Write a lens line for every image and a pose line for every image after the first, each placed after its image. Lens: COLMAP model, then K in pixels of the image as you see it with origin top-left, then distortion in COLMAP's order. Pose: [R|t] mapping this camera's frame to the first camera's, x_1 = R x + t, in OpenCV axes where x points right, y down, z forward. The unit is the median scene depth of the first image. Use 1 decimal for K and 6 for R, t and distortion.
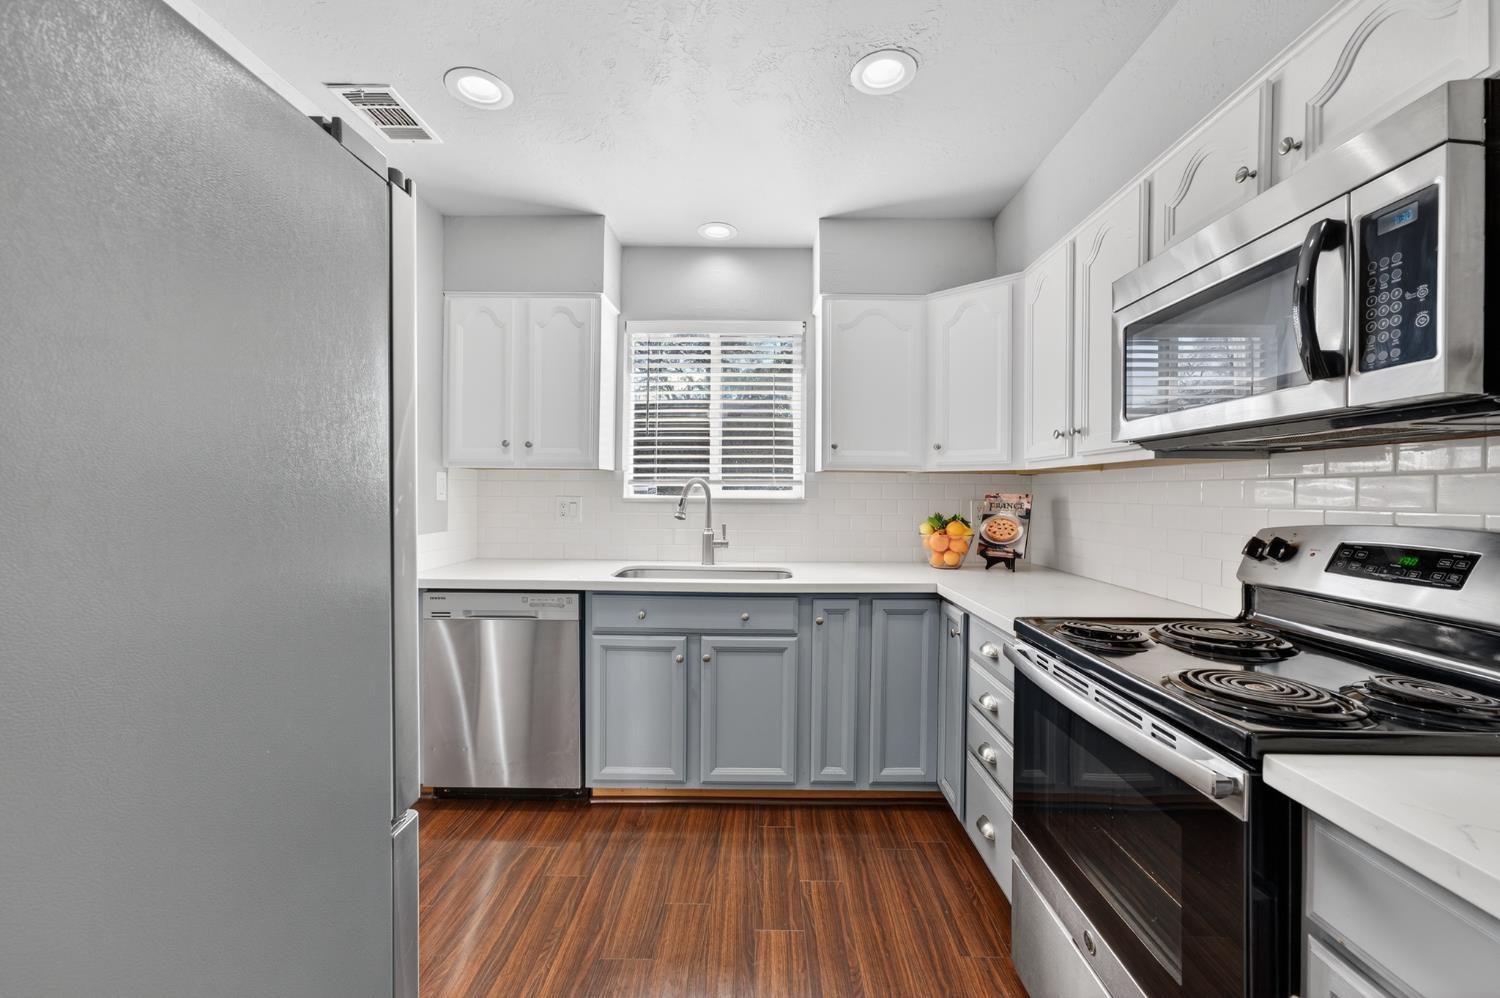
lens RADIAL K [[602.1, 0, 752.6], [0, 602.1, 494.8], [0, 0, 1]] dist [-0.023257, 0.003375]
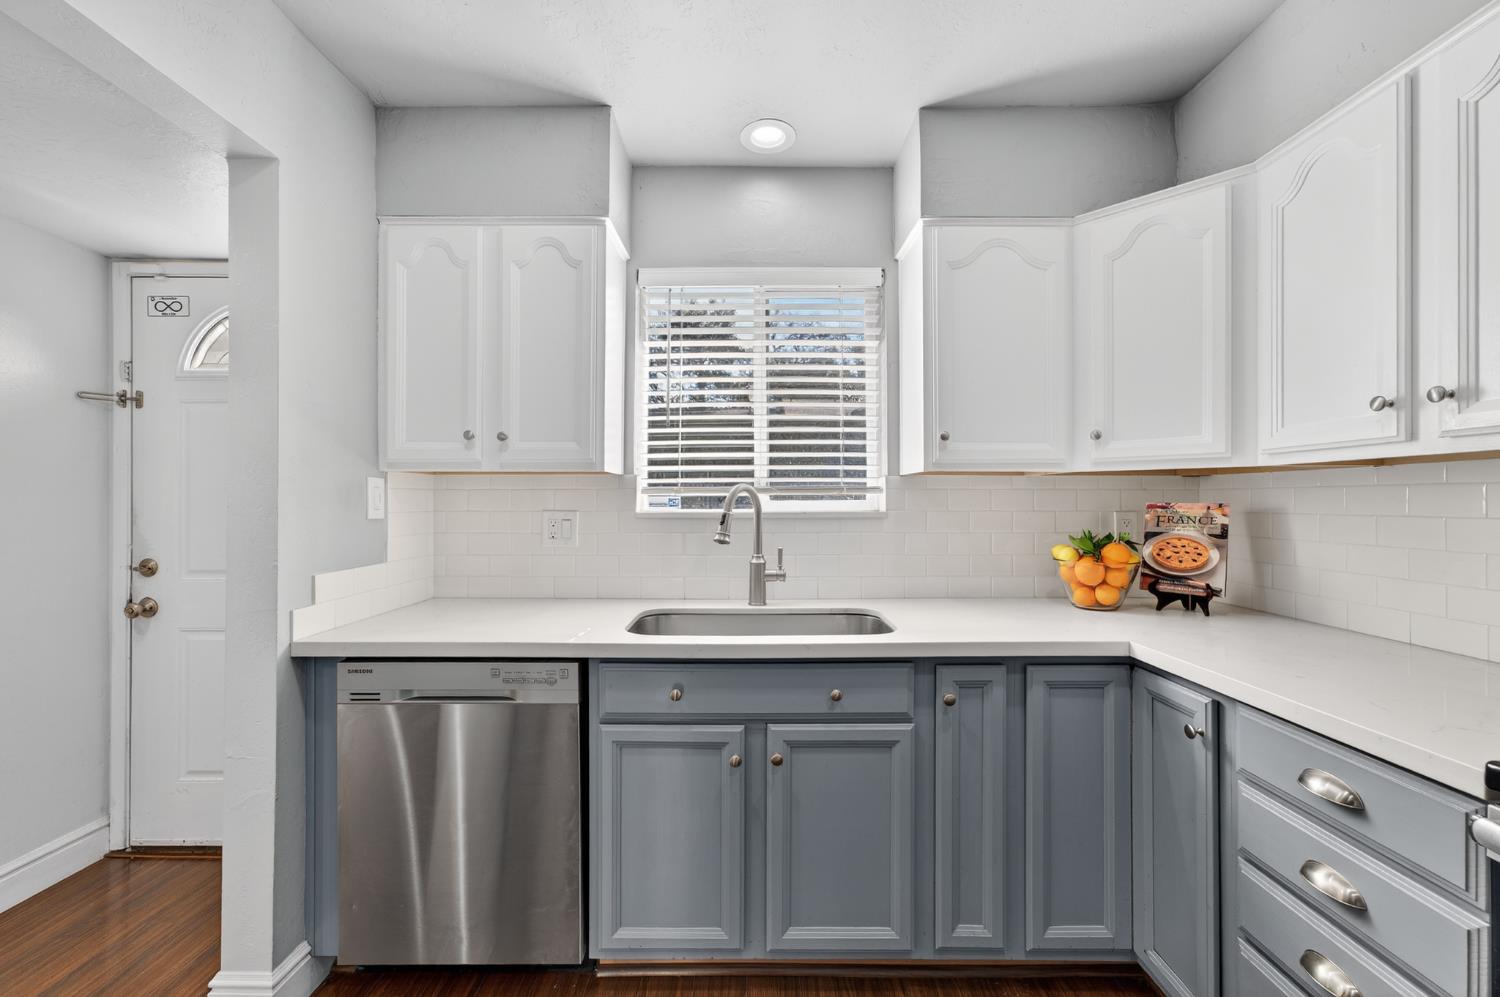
lens RADIAL K [[604.8, 0, 743.3], [0, 604.8, 499.1], [0, 0, 1]] dist [0.005896, 0.000242]
pose [[0.999952, -0.007696, 0.006007, -0.101252], [0.007747, 0.999934, -0.008501, -0.004104], [-0.005941, 0.008547, 0.999946, 0.303488]]
